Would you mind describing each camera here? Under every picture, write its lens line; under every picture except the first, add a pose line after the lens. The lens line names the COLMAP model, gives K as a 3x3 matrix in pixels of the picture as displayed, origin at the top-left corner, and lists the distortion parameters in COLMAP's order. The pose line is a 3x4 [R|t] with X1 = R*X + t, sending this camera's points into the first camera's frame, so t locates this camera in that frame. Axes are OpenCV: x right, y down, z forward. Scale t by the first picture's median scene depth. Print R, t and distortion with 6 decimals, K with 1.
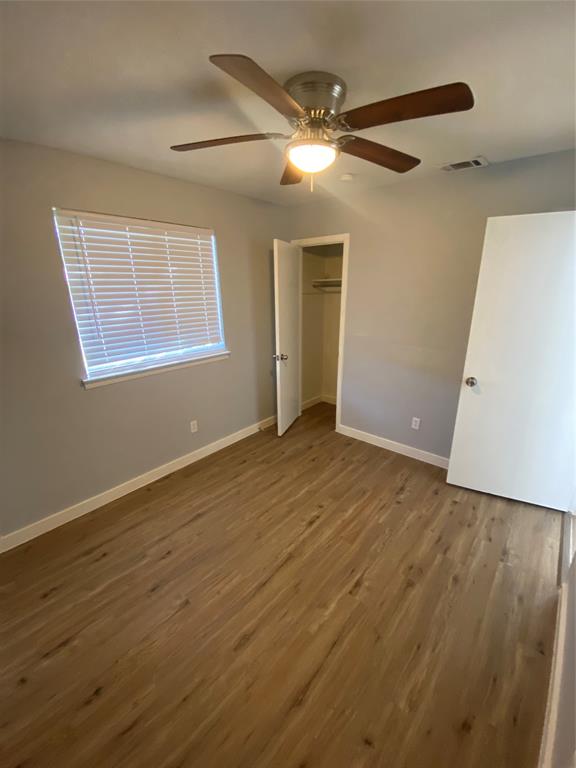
lens RADIAL K [[310.8, 0, 289.5], [0, 310.8, 385.4], [0, 0, 1]] dist [0.043219, -0.028471]
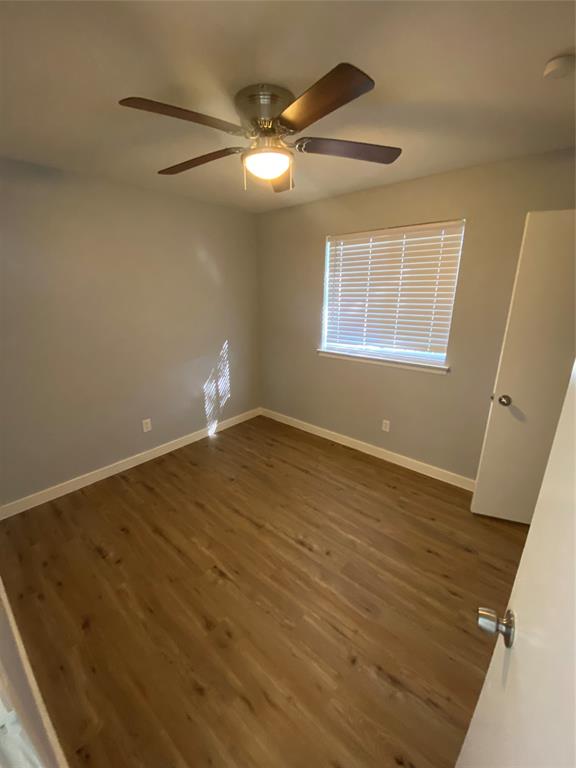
lens RADIAL K [[310.8, 0, 289.5], [0, 310.8, 385.4], [0, 0, 1]] dist [0.043219, -0.028471]
pose [[0.007851, 0.308250, -0.951273, 0.778853], [-0.310029, 0.905176, 0.290754, -0.232948], [0.950695, 0.292640, 0.102673, 0.708555]]
